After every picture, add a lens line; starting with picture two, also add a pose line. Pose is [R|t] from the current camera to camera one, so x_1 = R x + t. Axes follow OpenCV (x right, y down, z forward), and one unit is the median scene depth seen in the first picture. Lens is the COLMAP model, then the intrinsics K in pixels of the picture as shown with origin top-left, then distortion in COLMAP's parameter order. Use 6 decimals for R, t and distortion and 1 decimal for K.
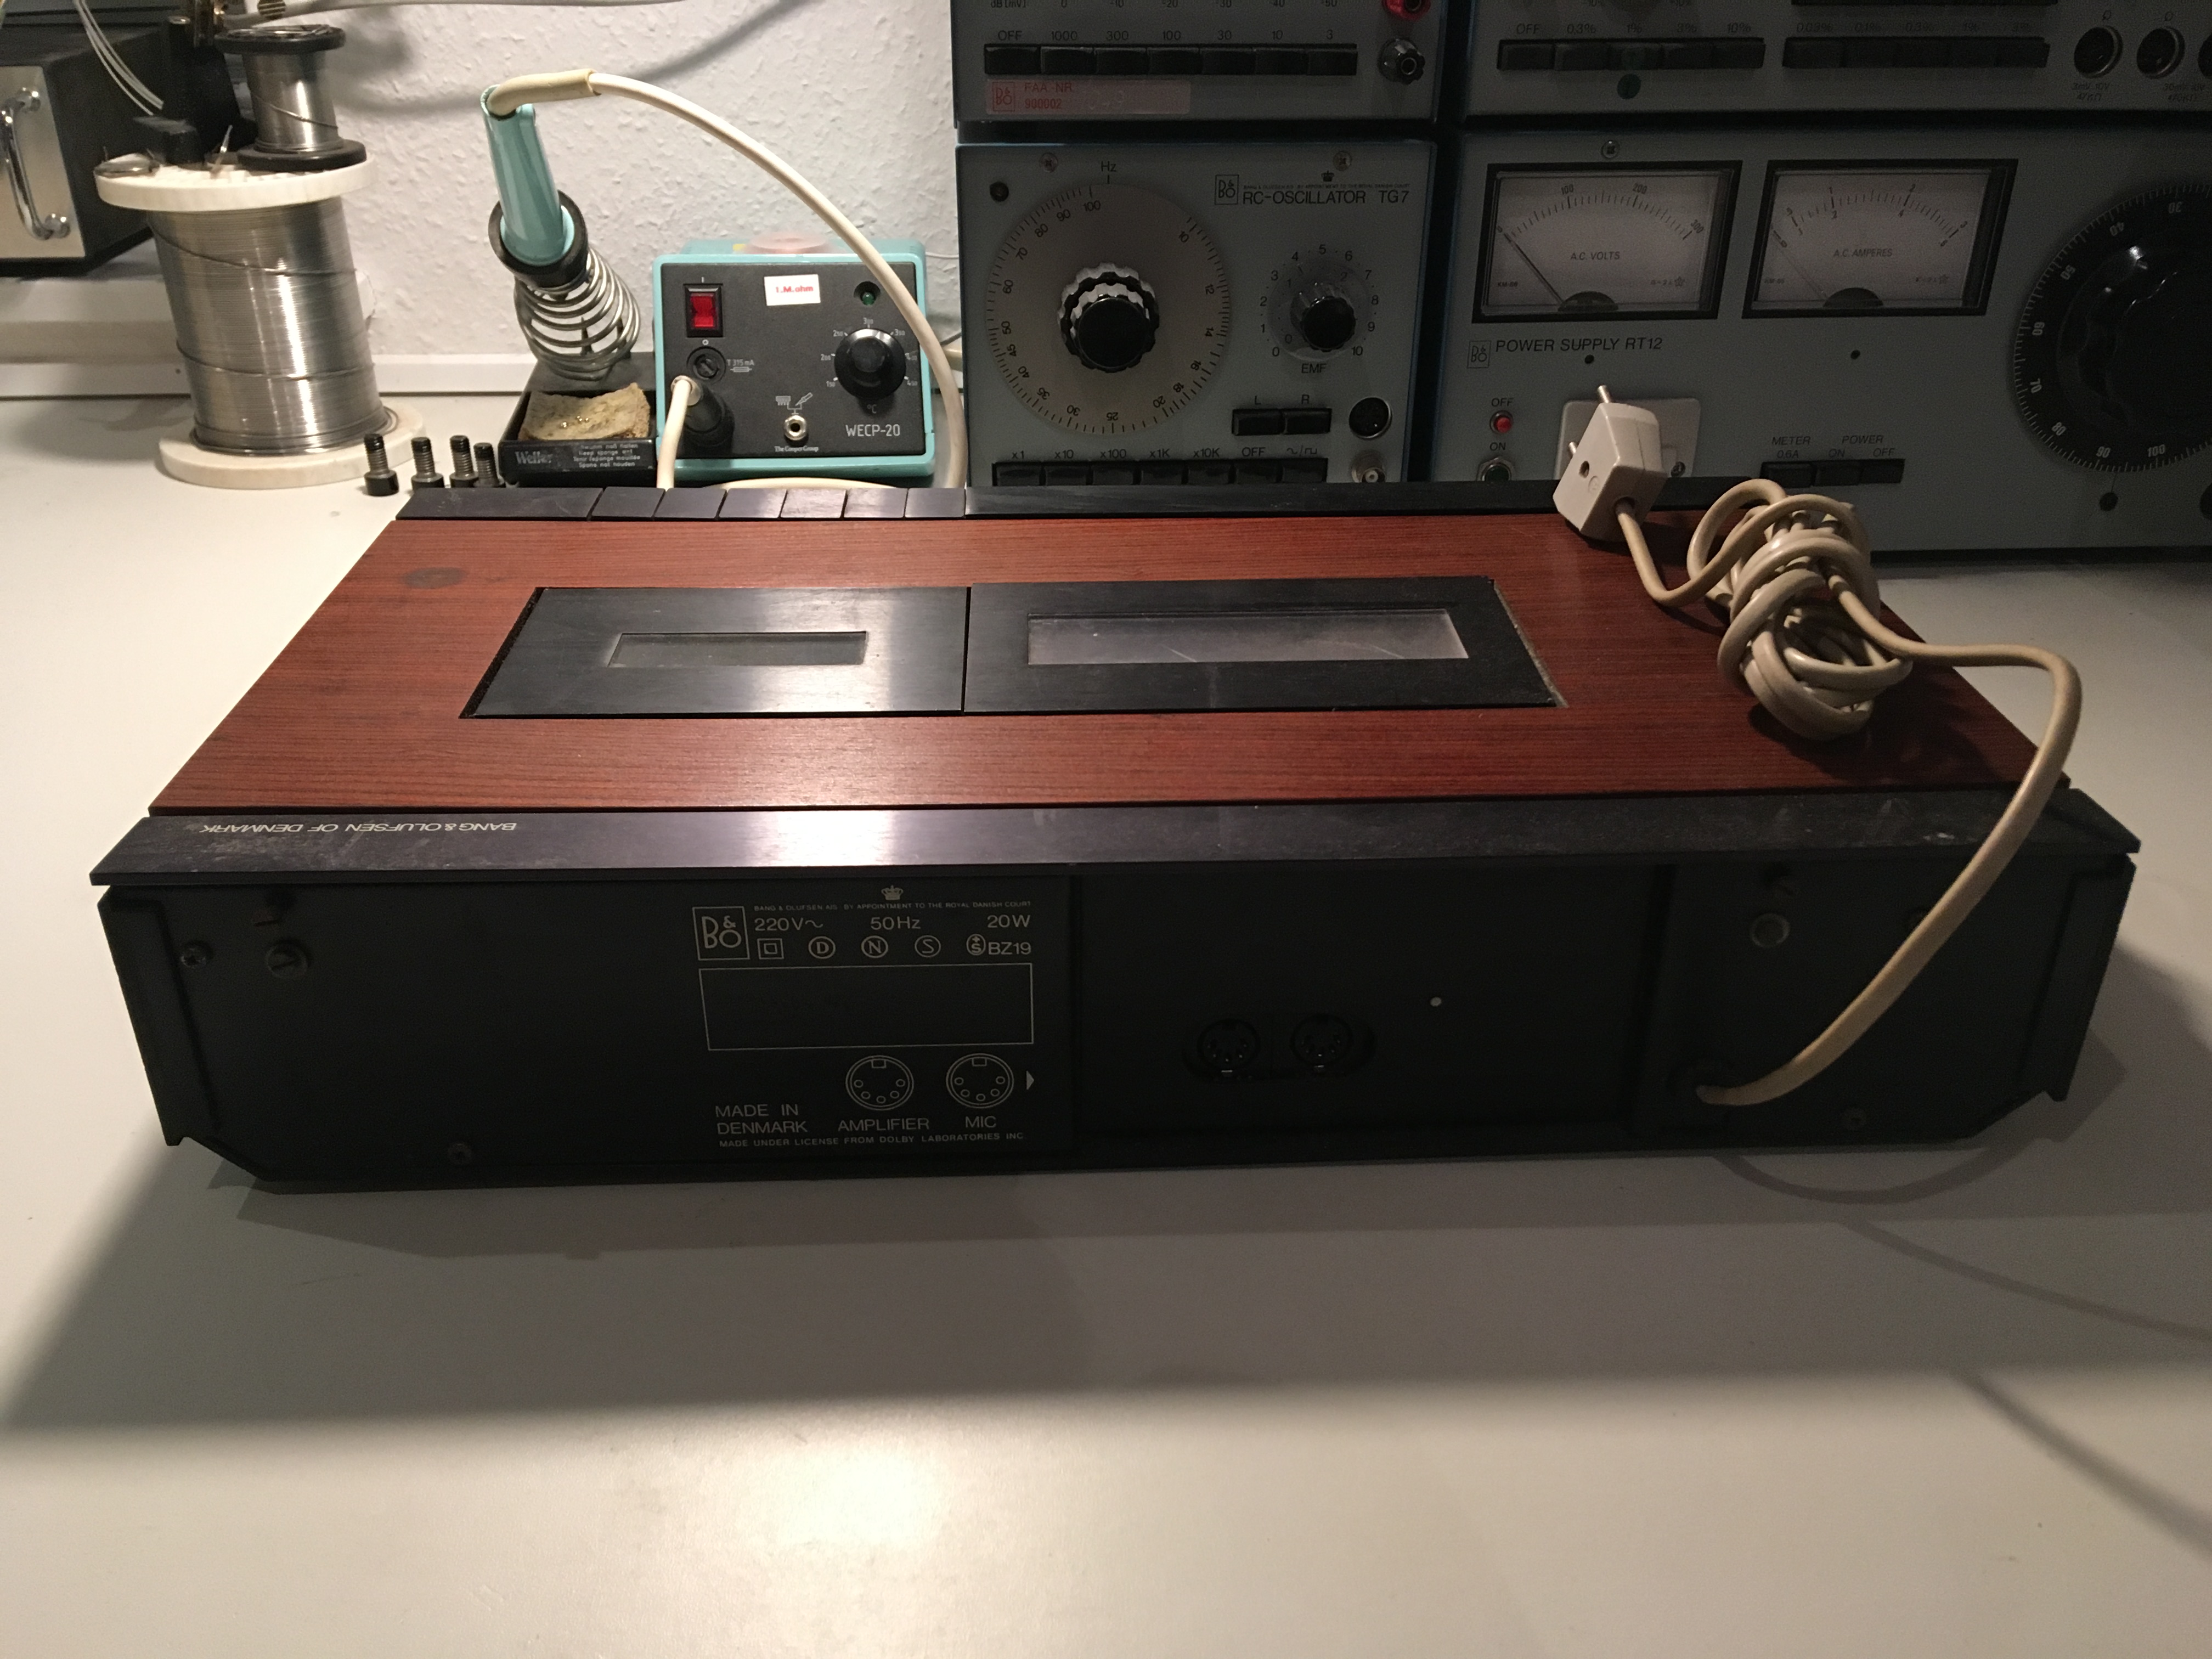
lens RADIAL K [[1923.3, 0, 1100.4], [0, 1923.3, 841.5], [0, 0, 1]] dist [0.101801, -0.176723]
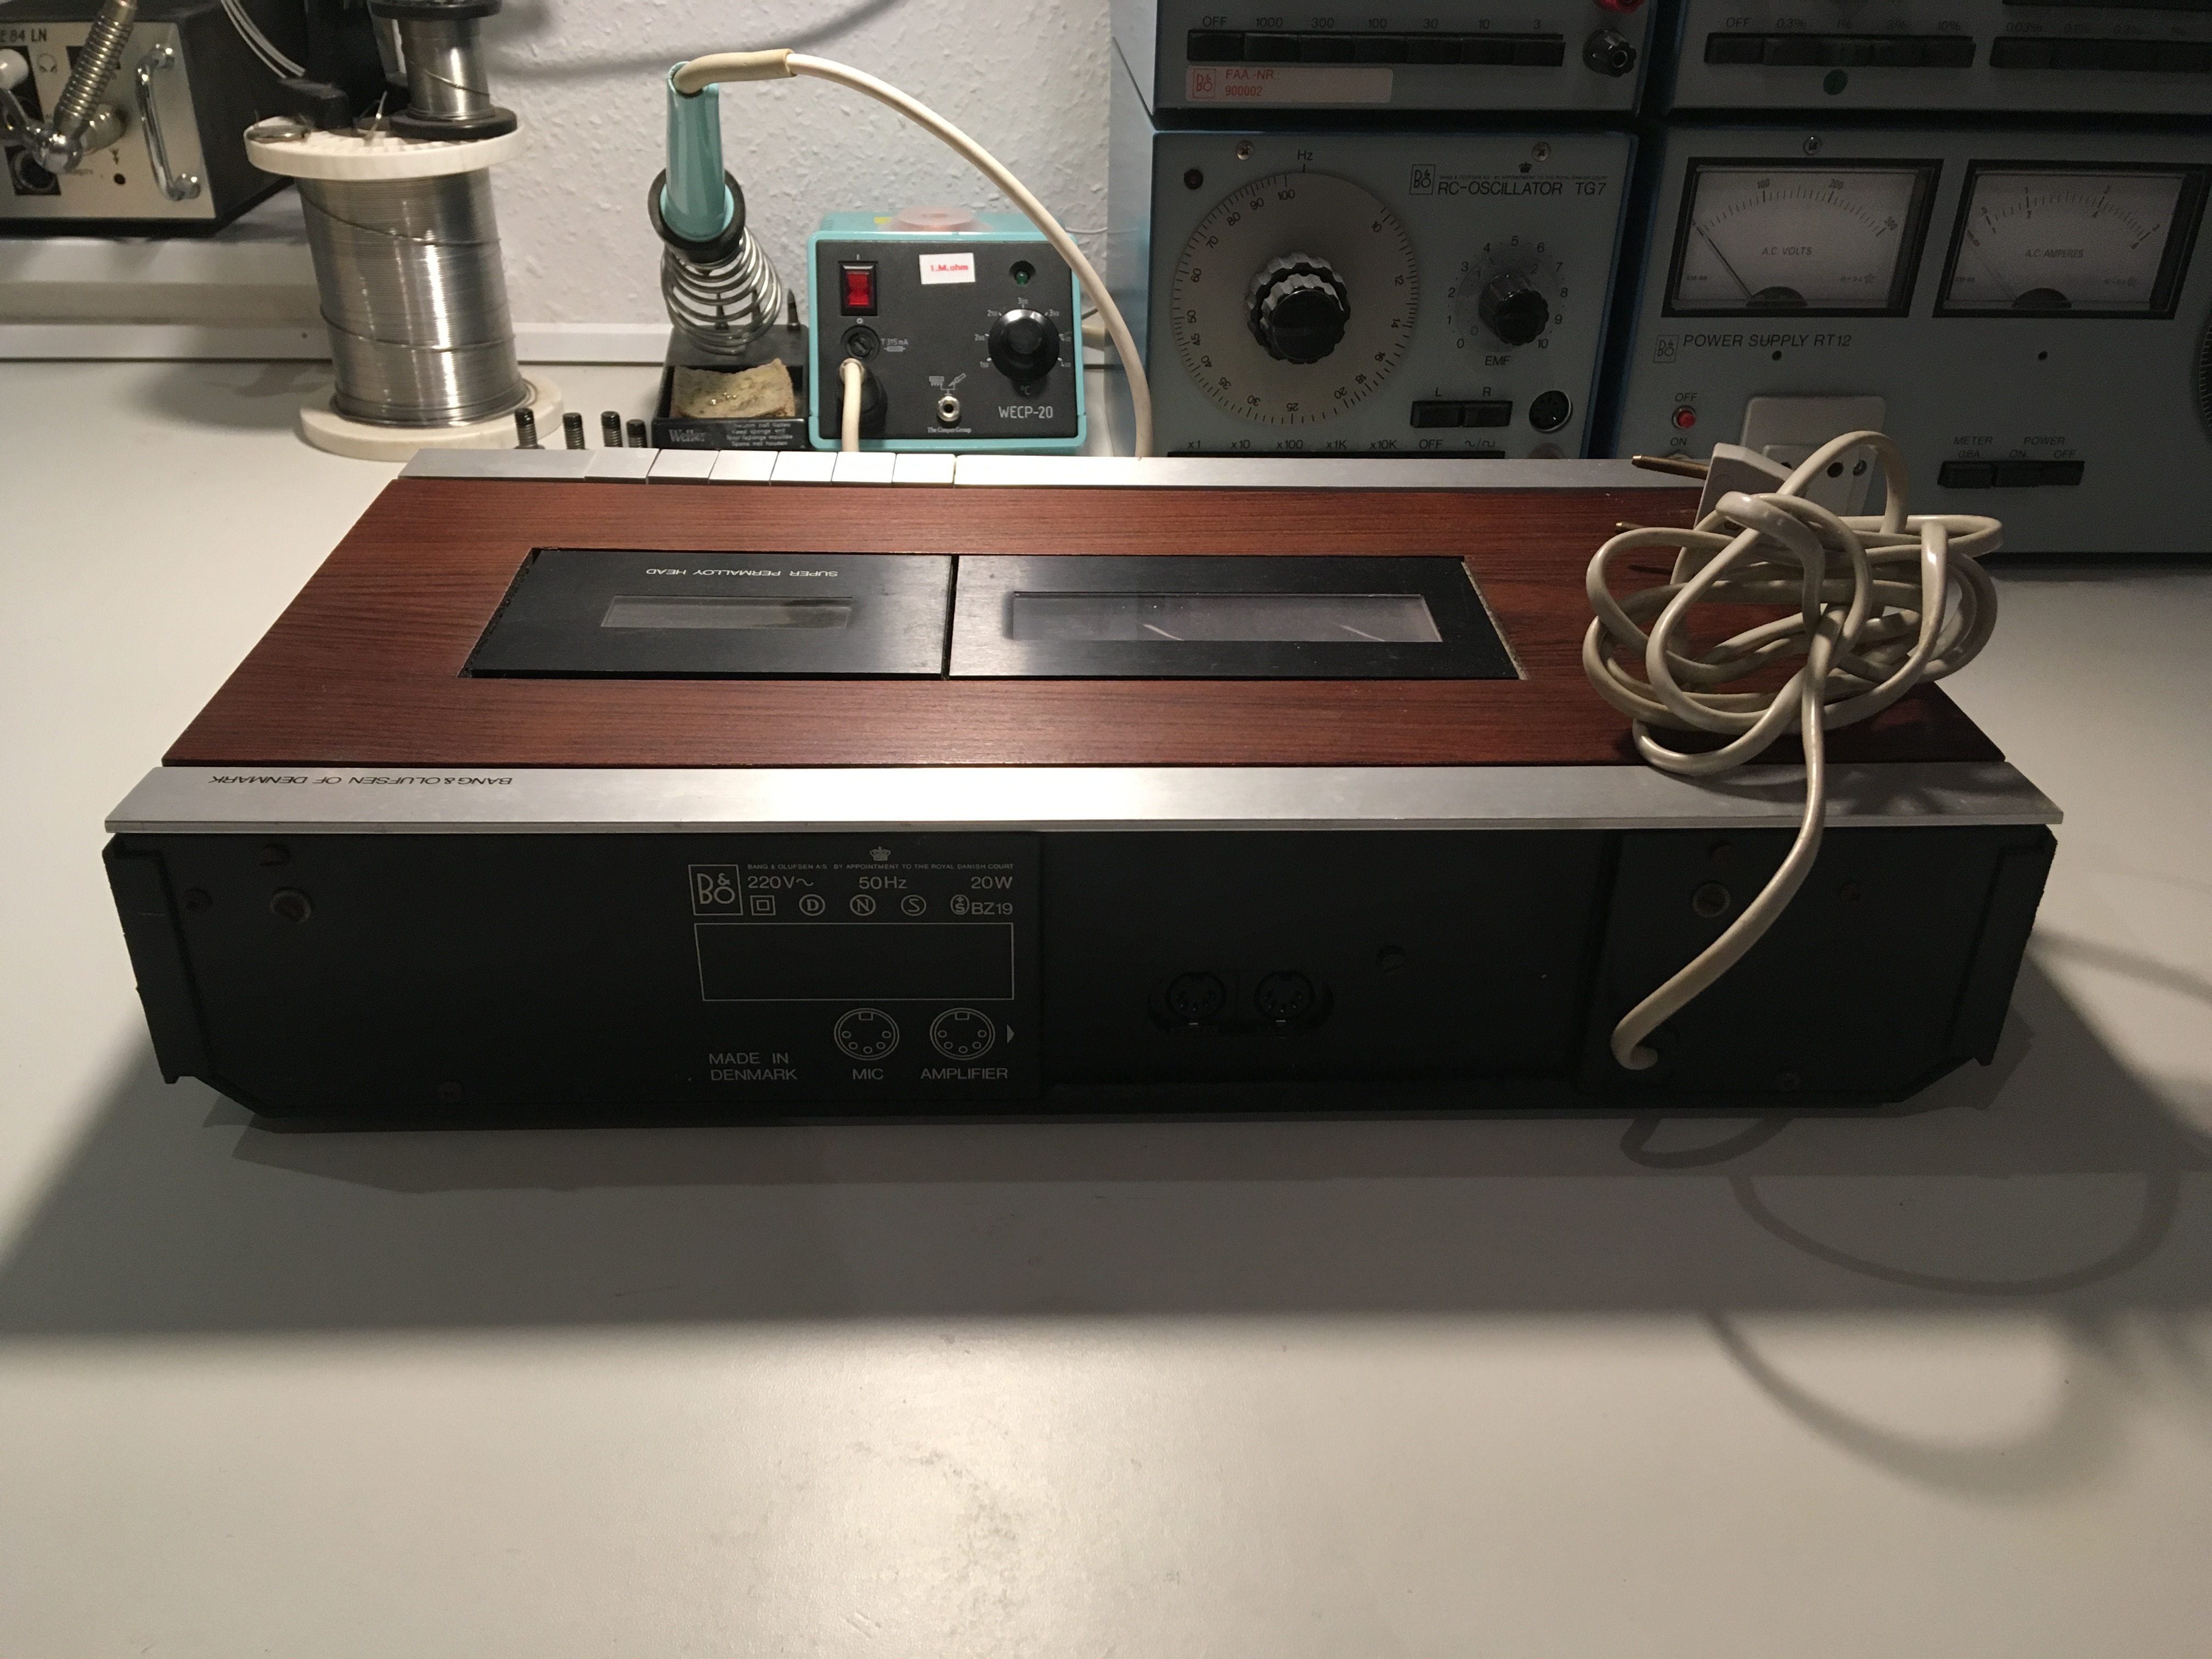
lens RADIAL K [[1923.3, 0, 1094.1], [0, 1923.3, 846.8], [0, 0, 1]] dist [0.101801, -0.176723]
pose [[0.999882, 0.015037, 0.003004, -0.087274], [-0.015115, 0.999502, 0.027704, -0.018790], [-0.002586, -0.027747, 0.999612, 0.002152]]
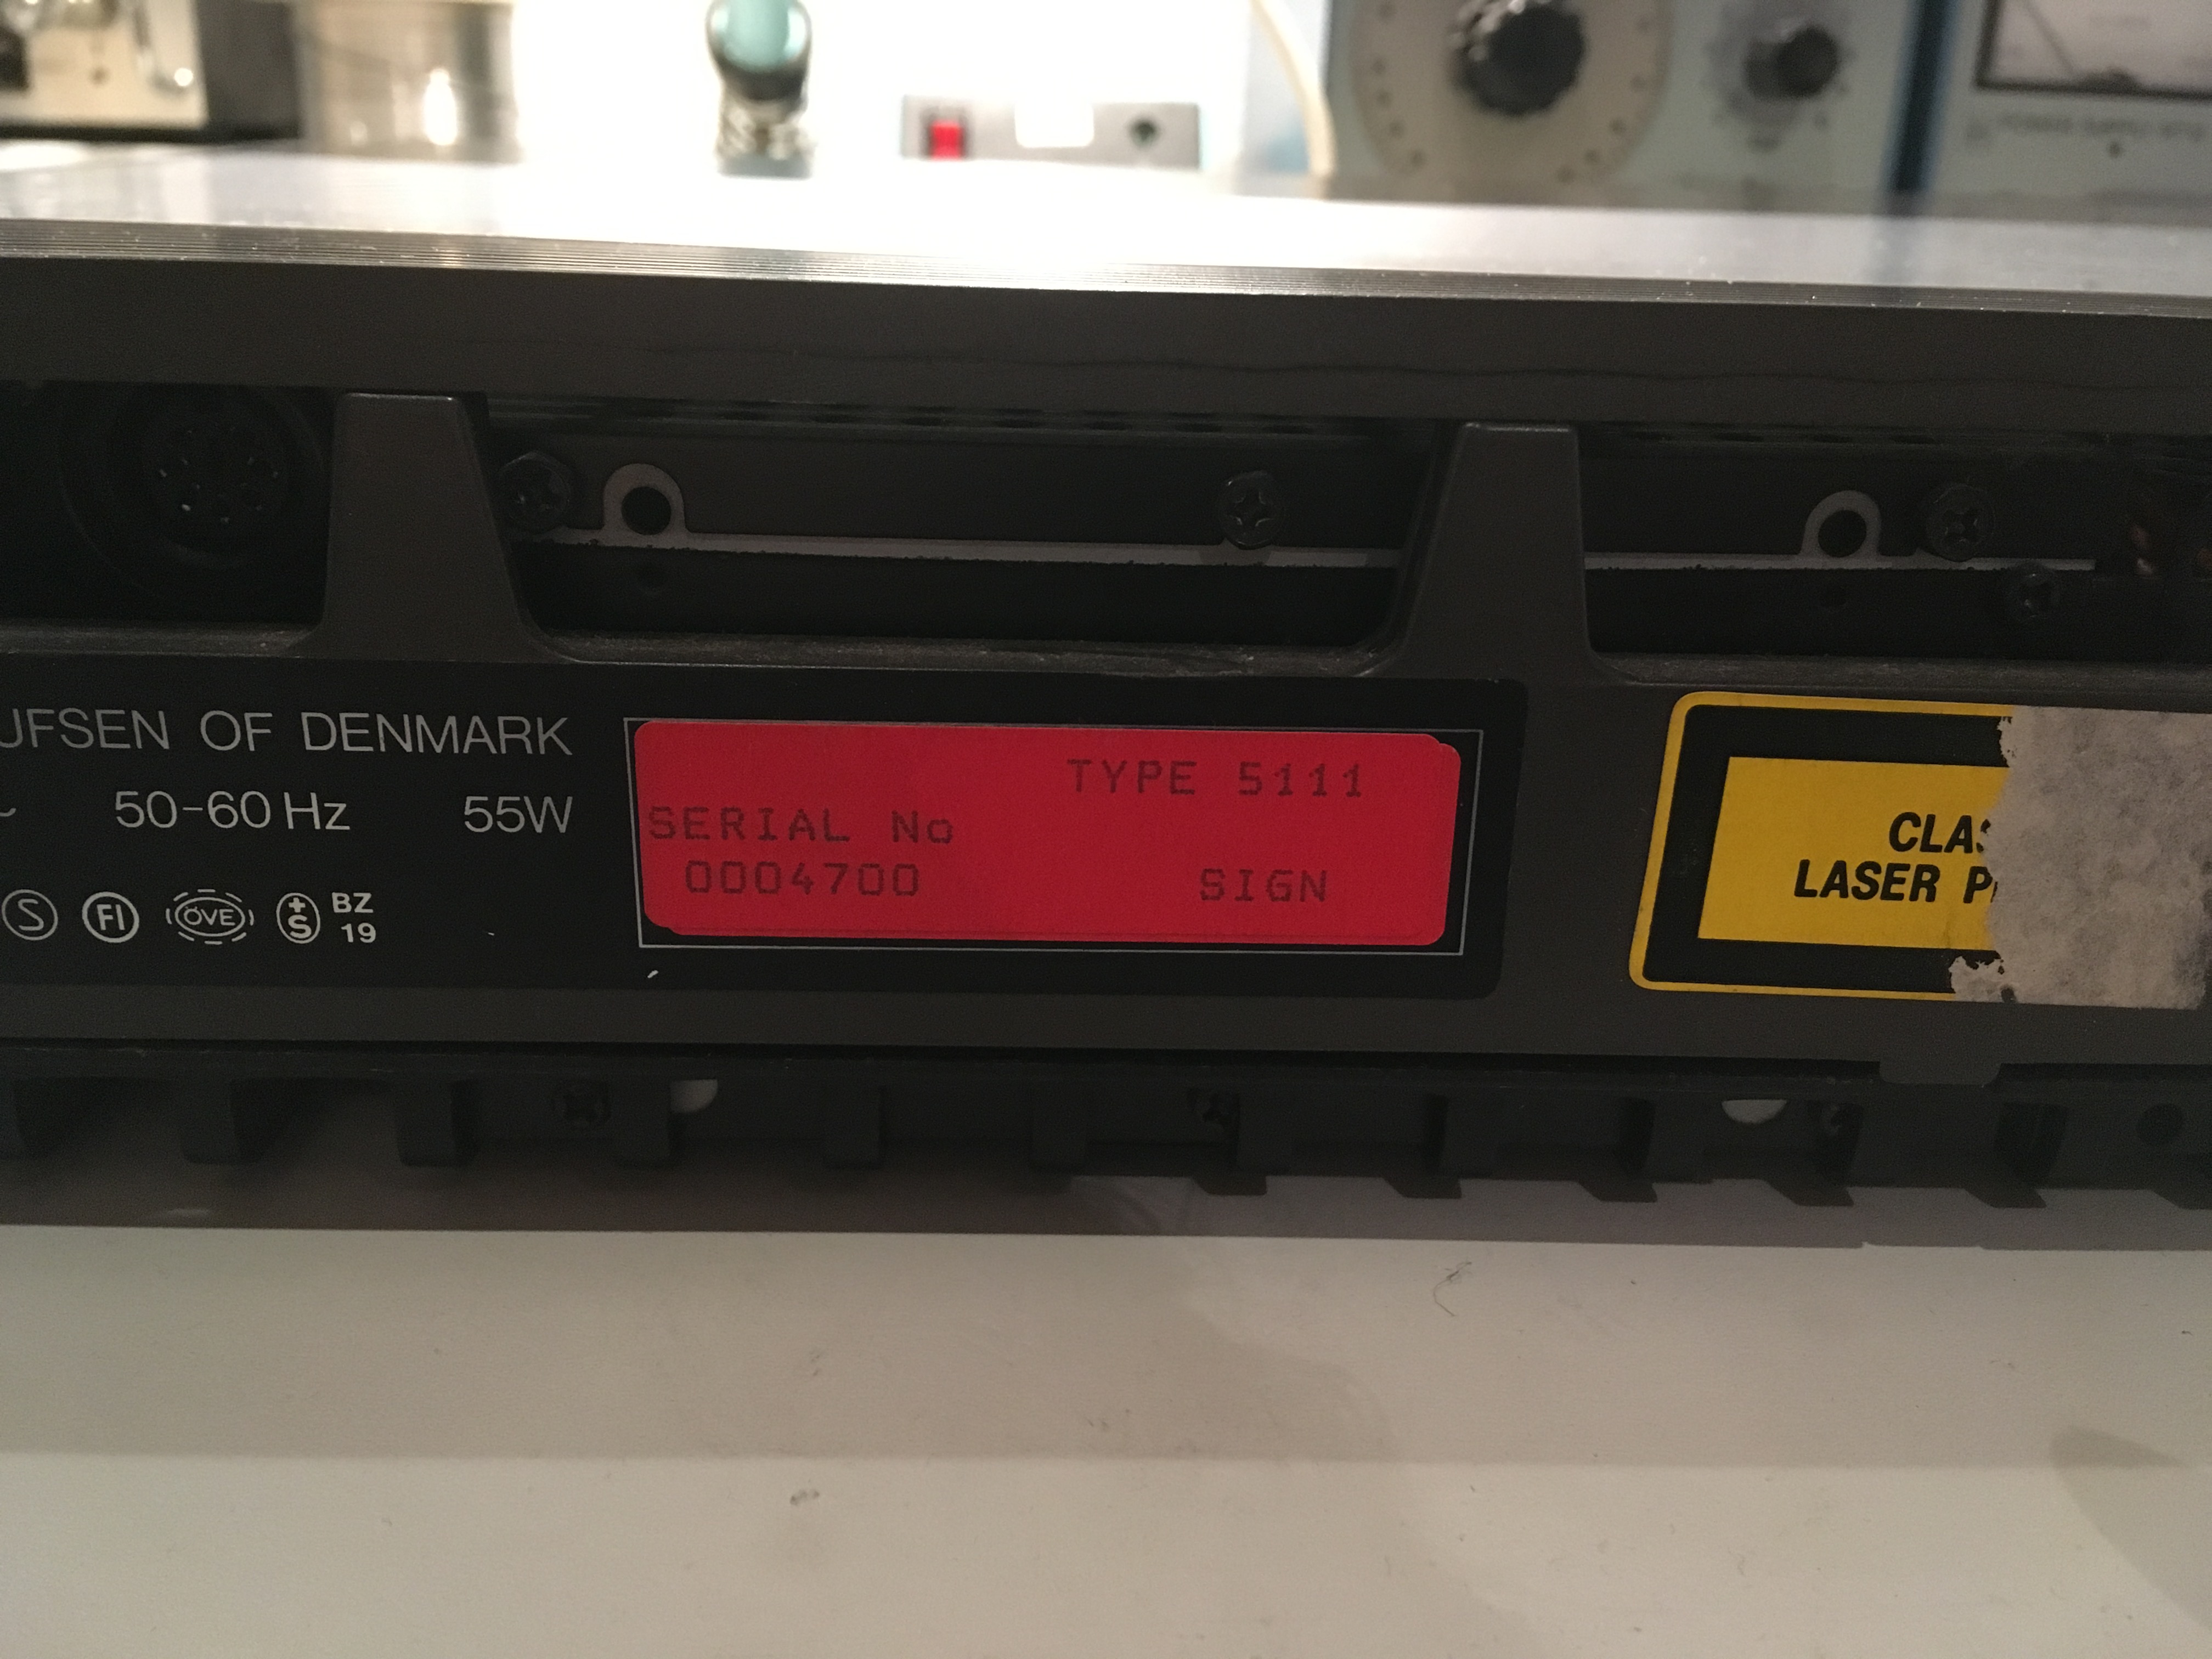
lens RADIAL K [[1923.3, 0, 1080.0], [0, 1923.3, 858.9], [0, 0, 1]] dist [0.101801, -0.176723]
pose [[0.999080, 0.038103, -0.019675, -0.126250], [-0.040551, 0.988678, -0.144466, 0.150367], [0.013948, 0.145131, 0.989314, 0.241378]]
